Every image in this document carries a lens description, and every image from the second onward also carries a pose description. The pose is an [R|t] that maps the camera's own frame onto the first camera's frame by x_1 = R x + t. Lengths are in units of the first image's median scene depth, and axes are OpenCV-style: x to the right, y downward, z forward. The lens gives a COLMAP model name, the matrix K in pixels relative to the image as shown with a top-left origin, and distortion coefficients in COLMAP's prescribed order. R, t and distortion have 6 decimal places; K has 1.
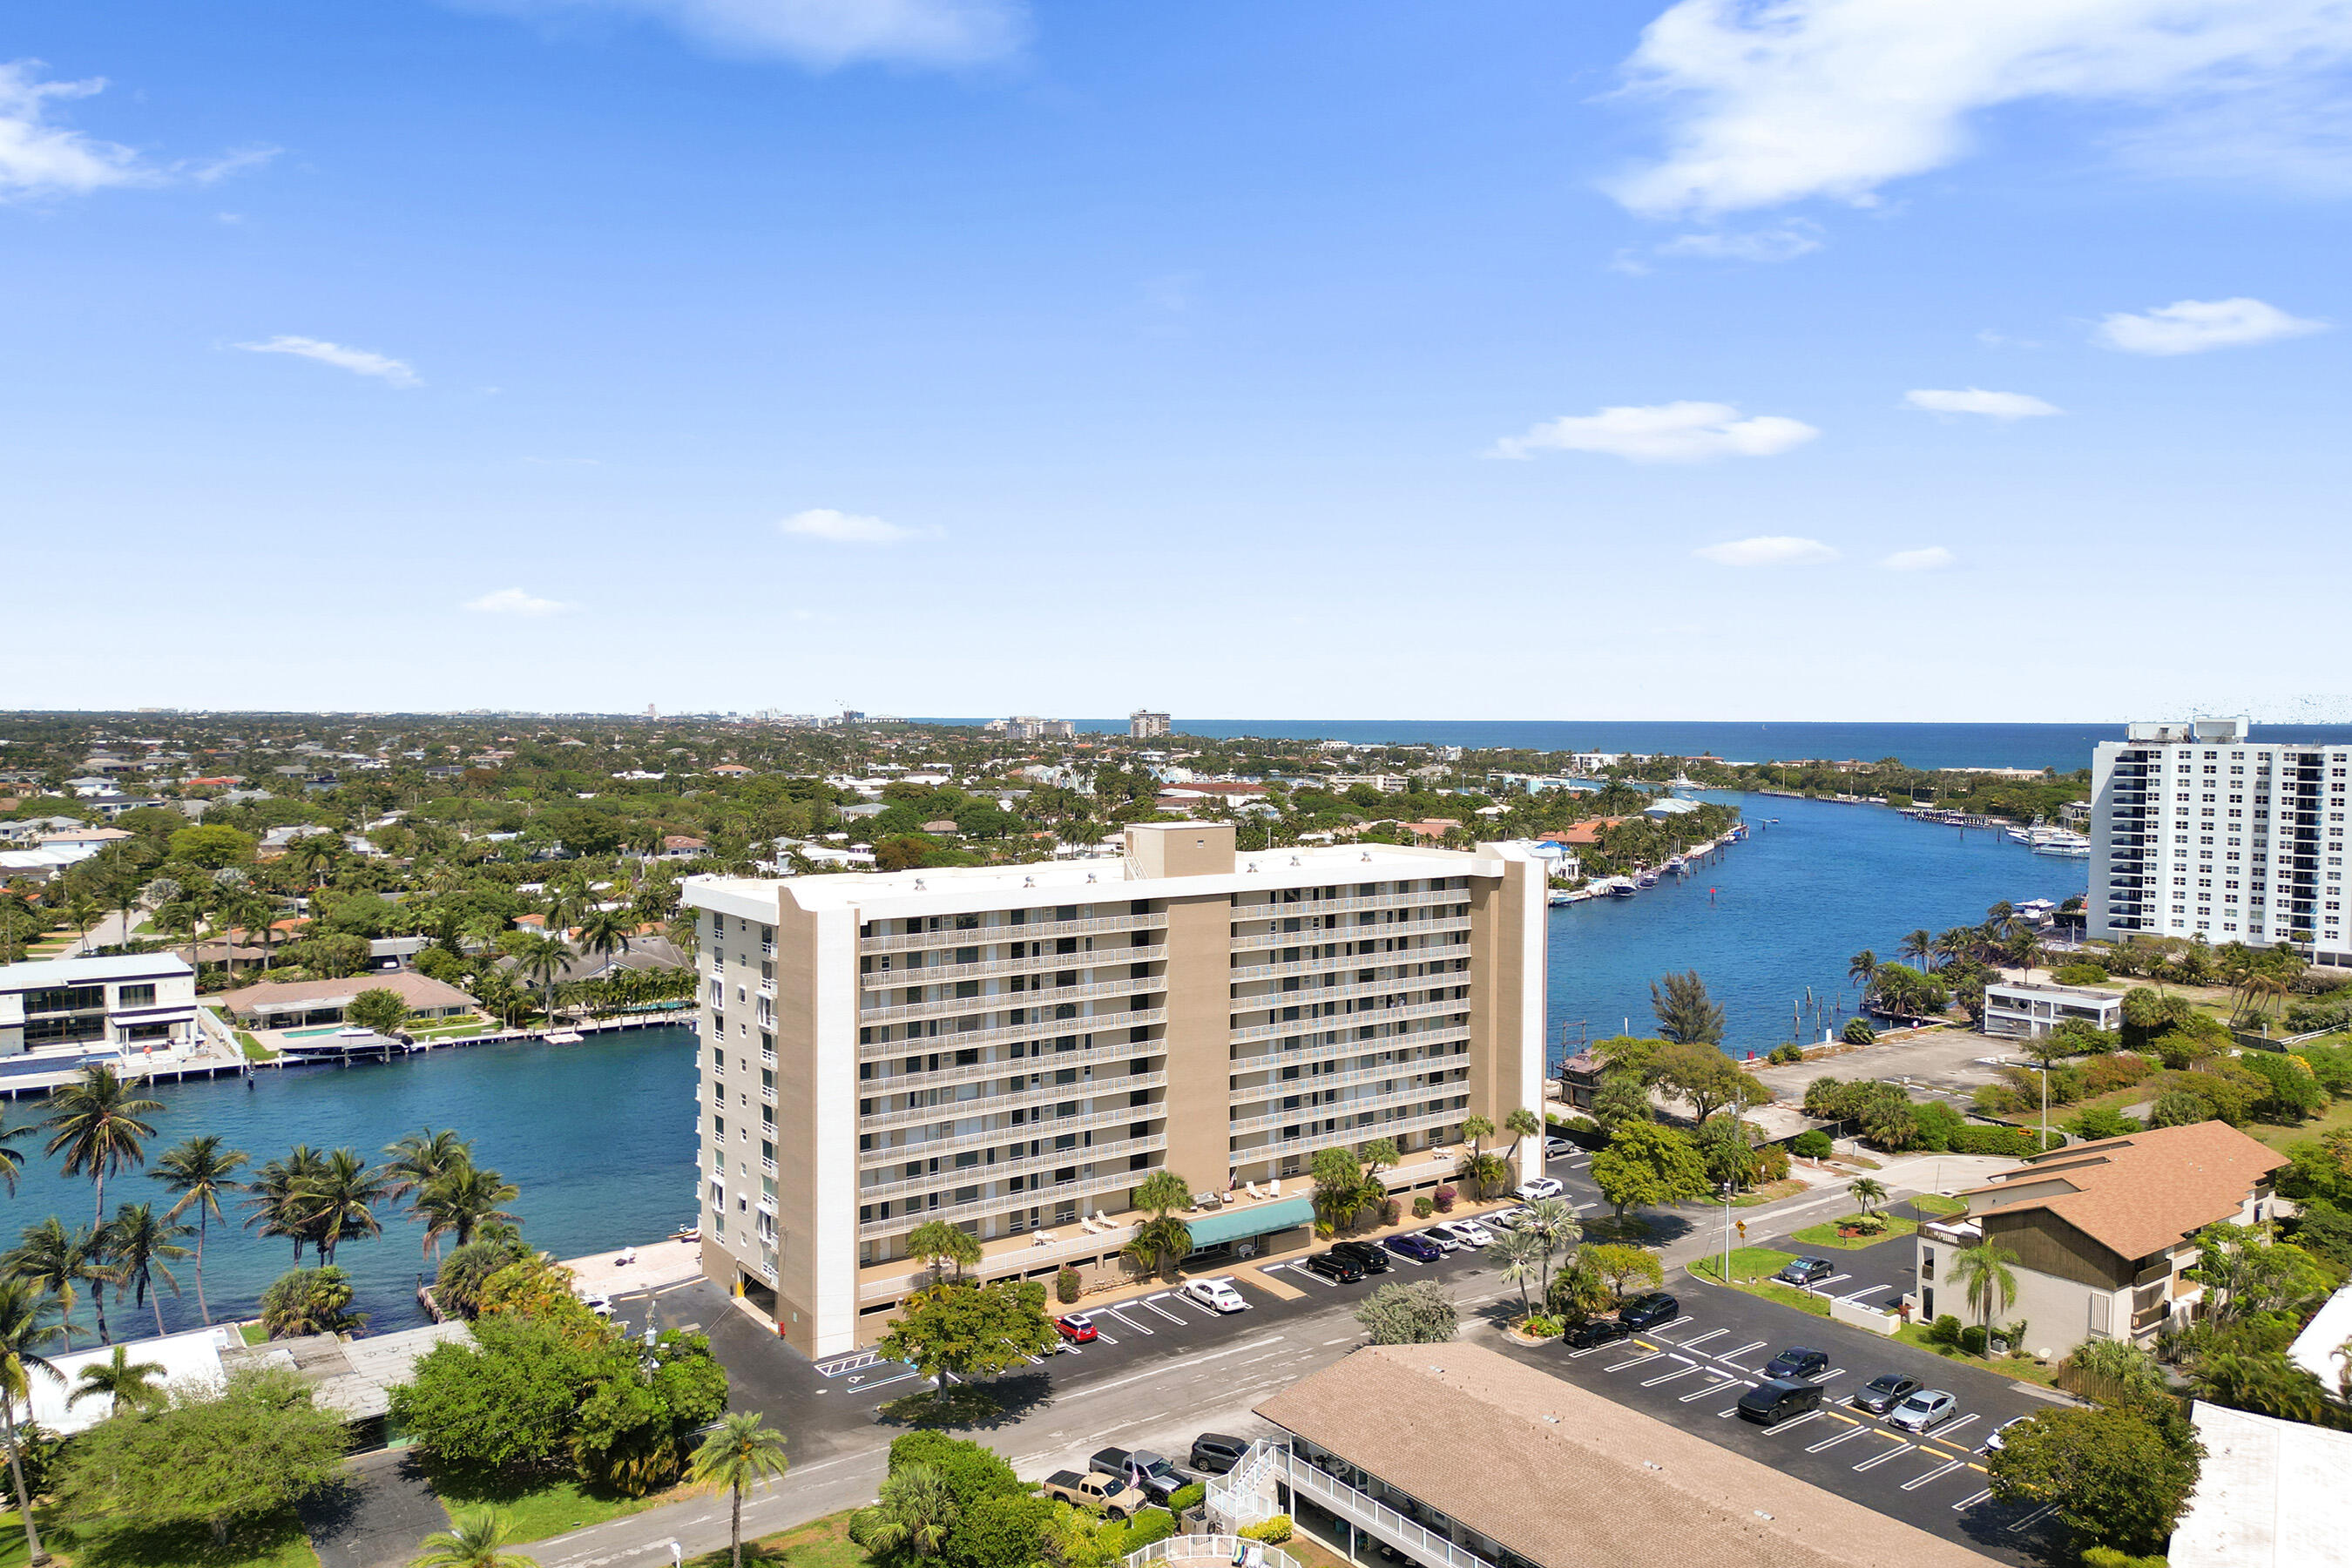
lens RADIAL K [[1665.4, 0, 1170.4], [0, 1665.4, 807.9], [0, 0, 1]] dist [0.081719, -0.093872]
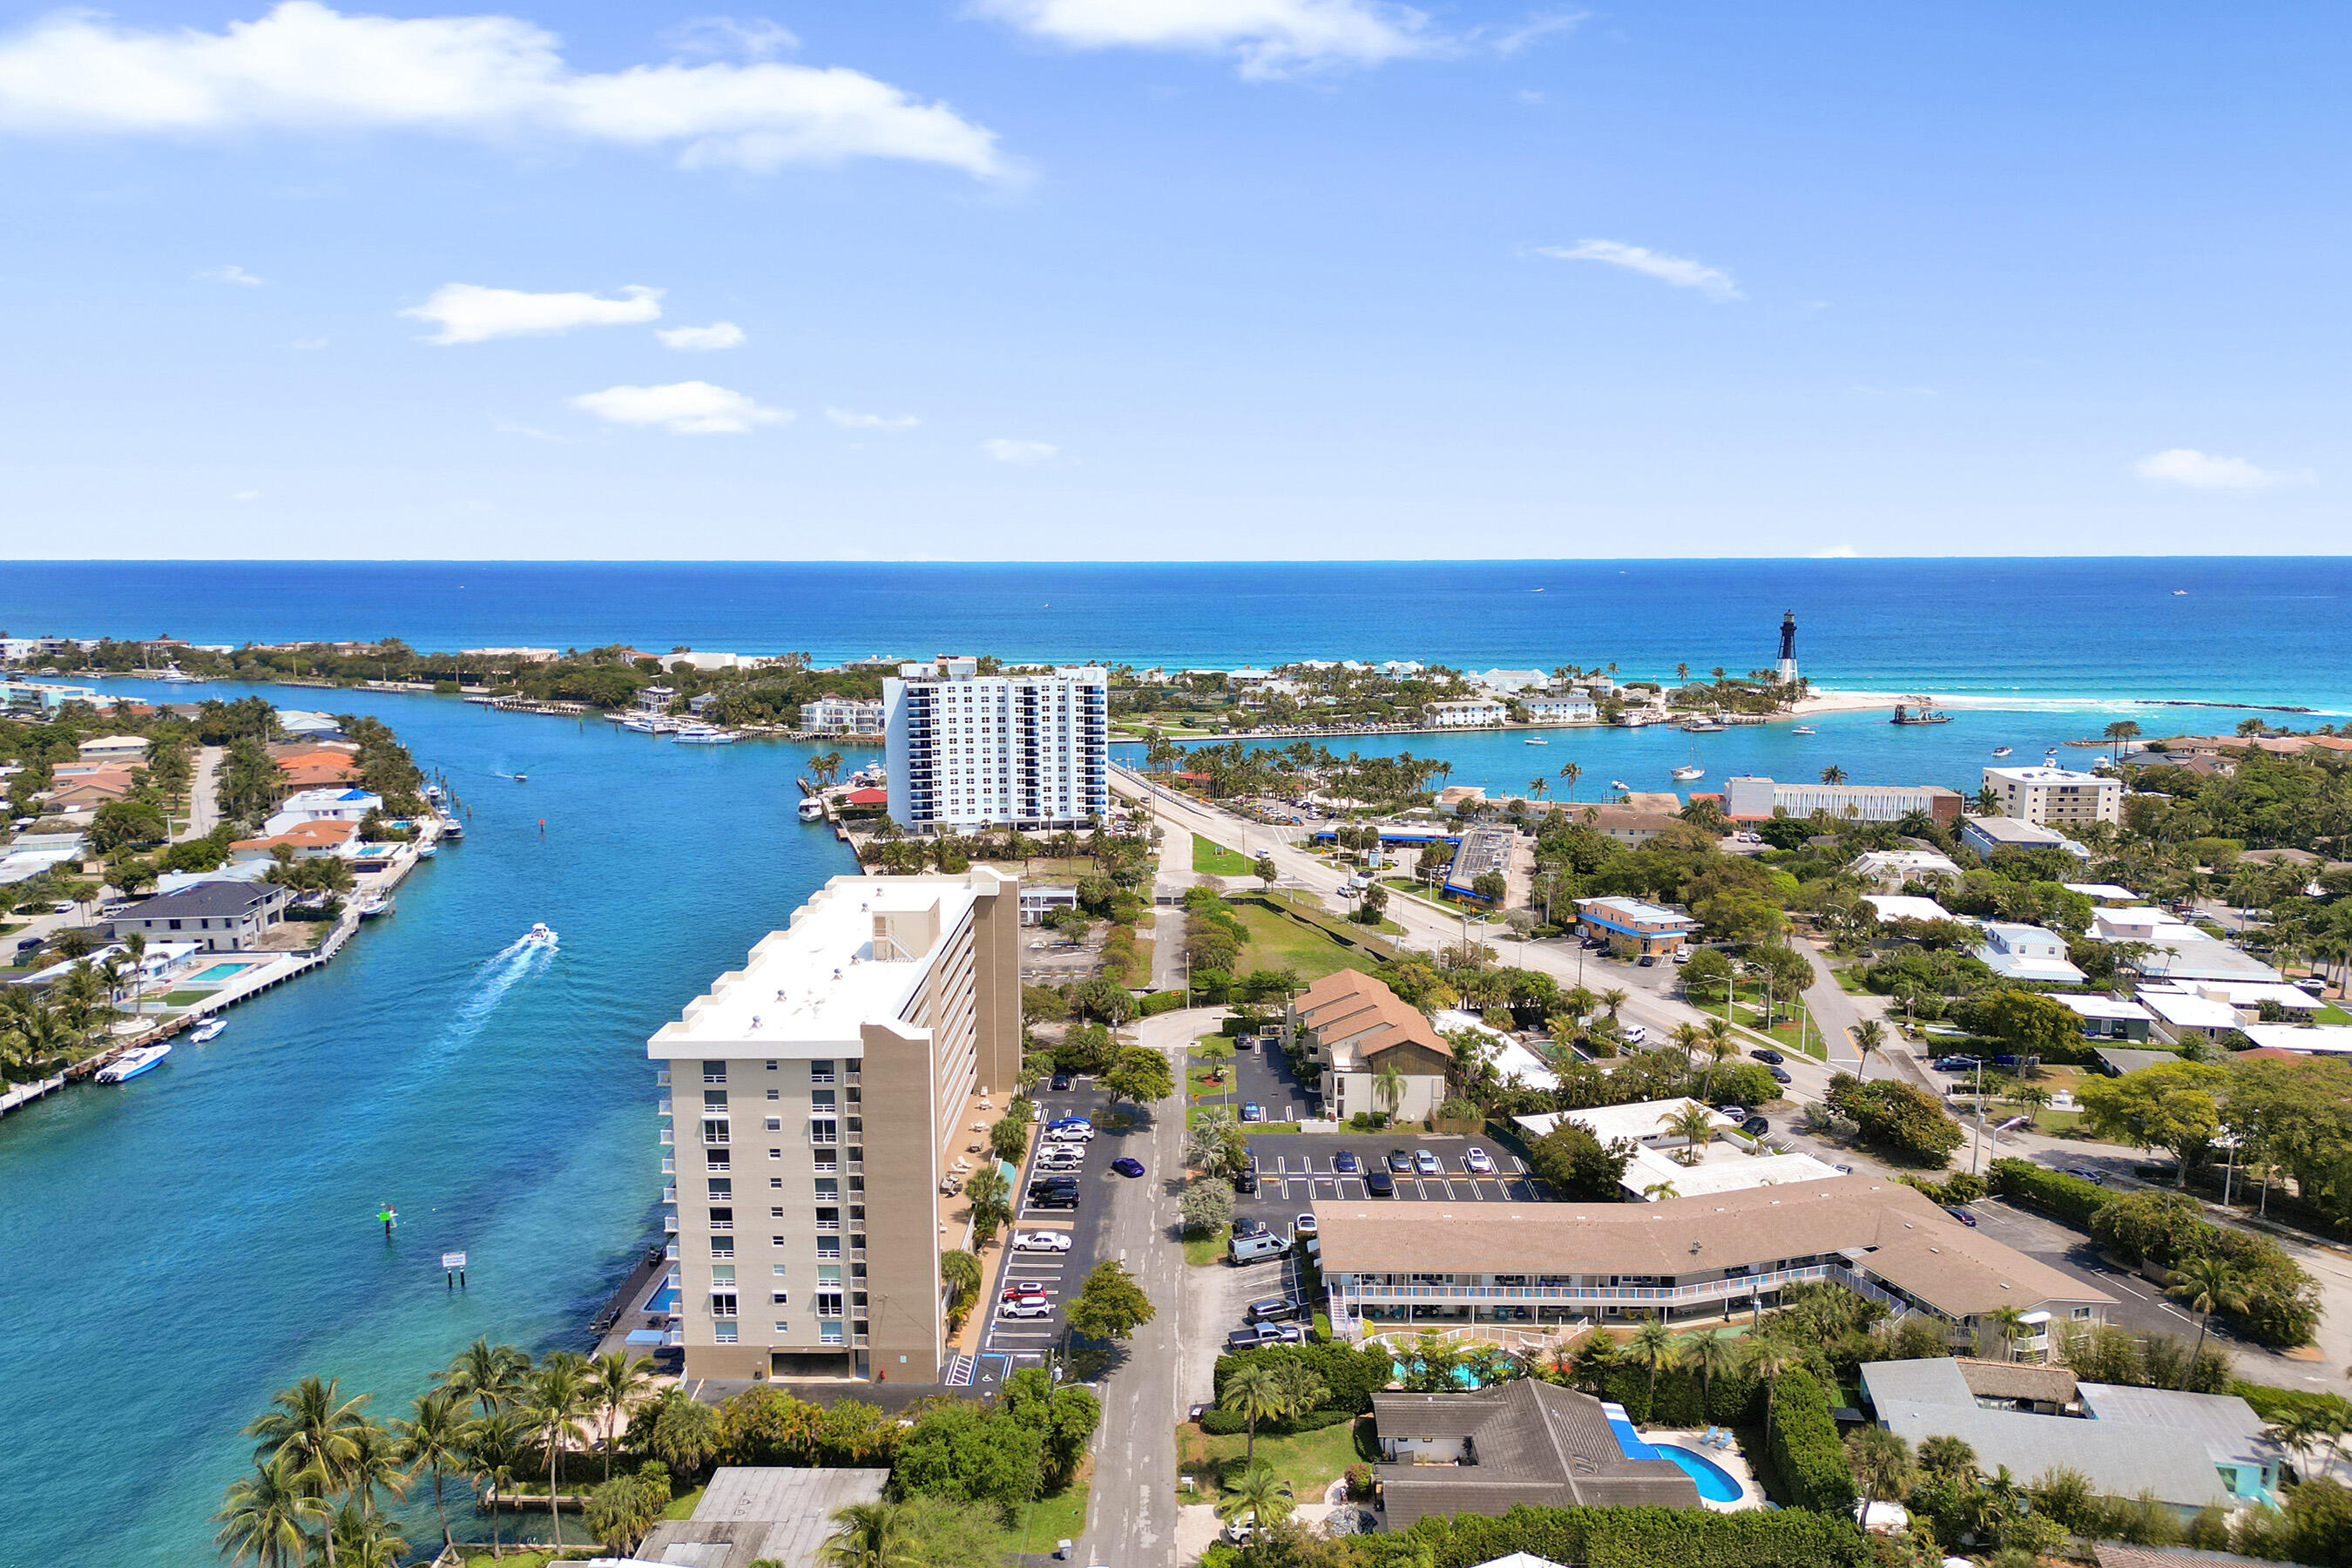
lens RADIAL K [[1692.6, 0, 1166.7], [0, 1692.6, 756.4], [0, 0, 1]] dist [0.086419, -0.104446]
pose [[0.599577, -0.097771, 0.794322, -0.878562], [0.046898, 0.995096, 0.087084, -0.199300], [-0.798942, -0.014962, 0.601222, 0.079210]]
